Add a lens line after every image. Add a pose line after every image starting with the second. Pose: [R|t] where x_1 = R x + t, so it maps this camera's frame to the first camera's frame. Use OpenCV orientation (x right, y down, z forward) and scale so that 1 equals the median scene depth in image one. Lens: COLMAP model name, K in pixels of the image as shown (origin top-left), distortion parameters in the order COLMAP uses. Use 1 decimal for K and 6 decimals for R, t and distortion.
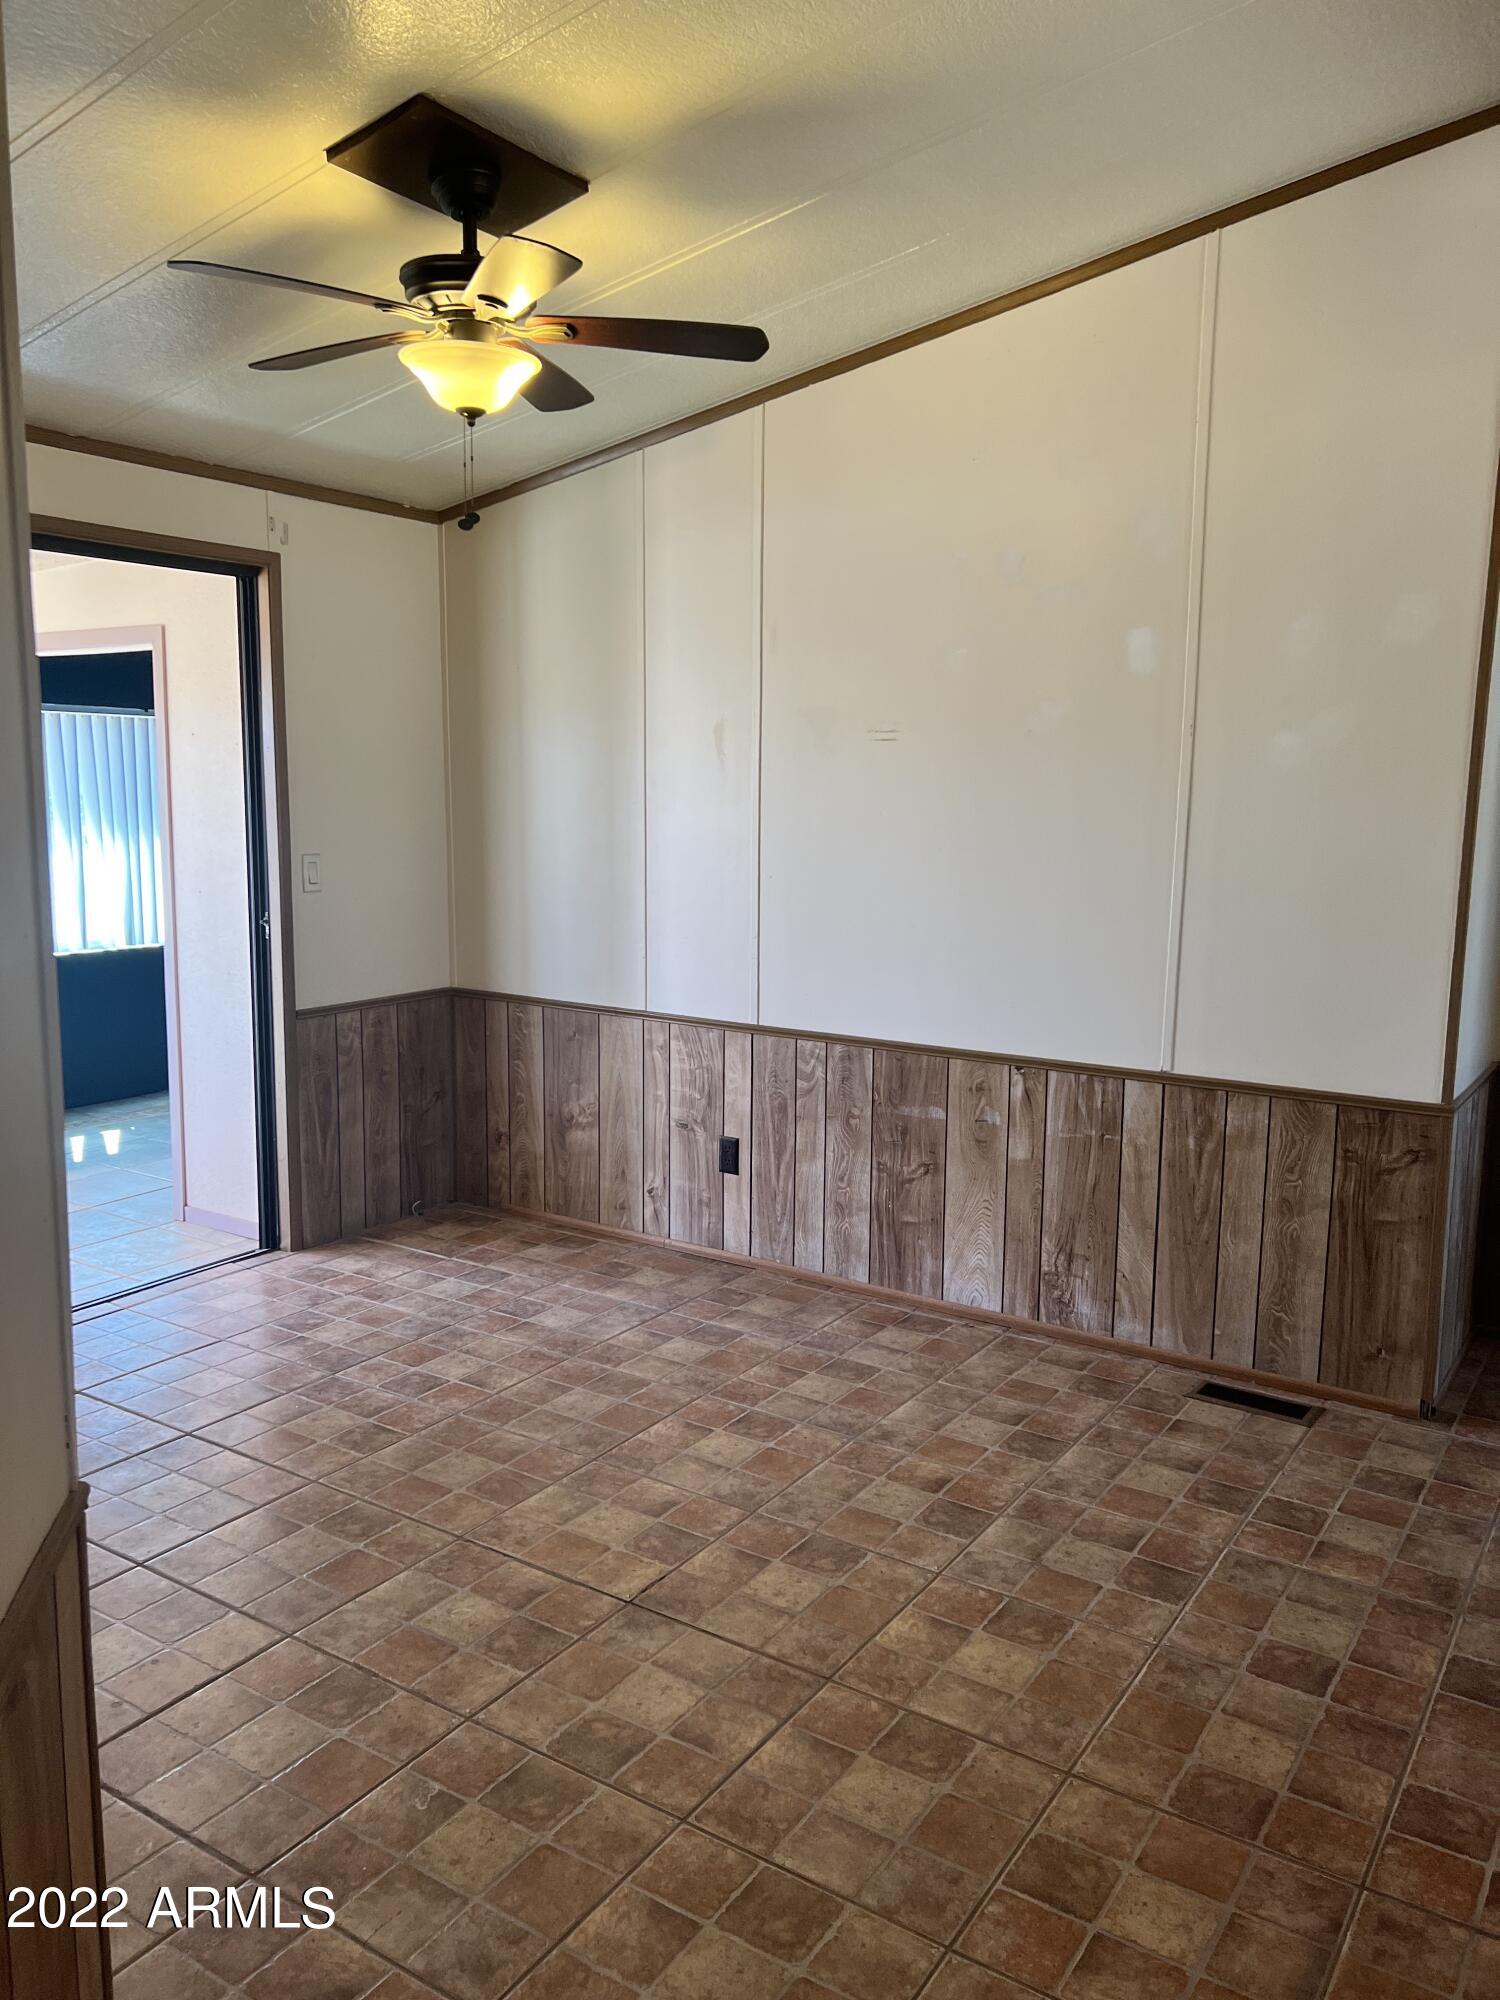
lens RADIAL K [[1507.8, 0, 730.0], [0, 1507.8, 996.7], [0, 0, 1]] dist [0.034253, -0.042791]
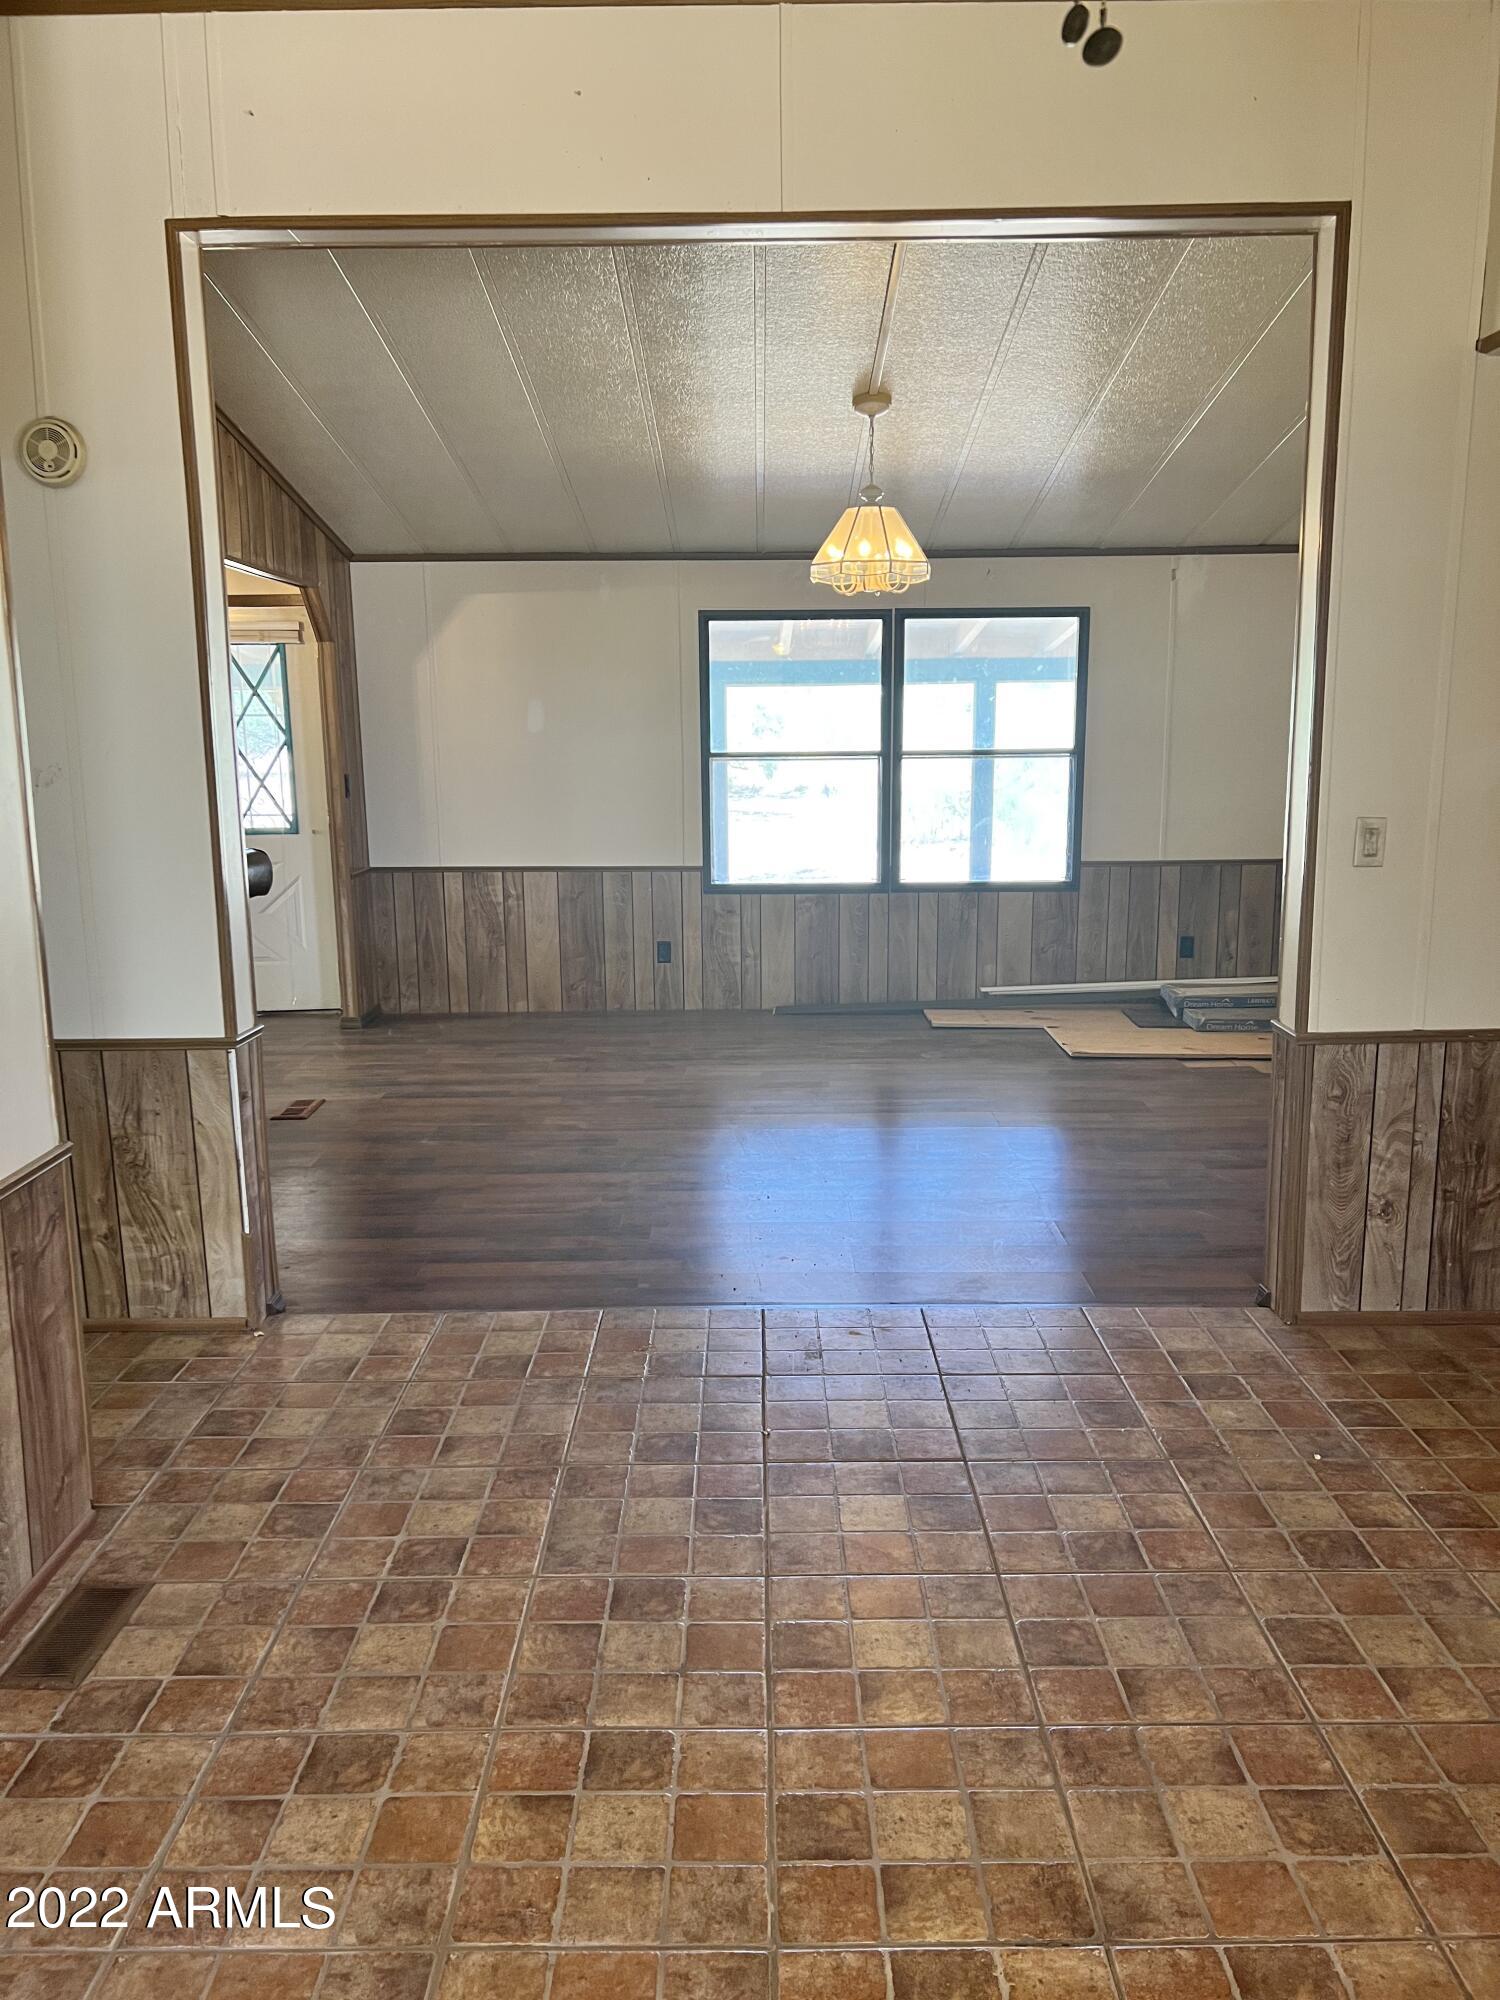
lens RADIAL K [[1507.8, 0, 751.0], [0, 1507.8, 1005.3], [0, 0, 1]] dist [0.034253, -0.042791]
pose [[-0.553932, -0.163903, 0.816269, -0.431305], [0.123073, 0.953539, 0.274985, -0.200922], [-0.823415, 0.252784, -0.508023, 1.254812]]
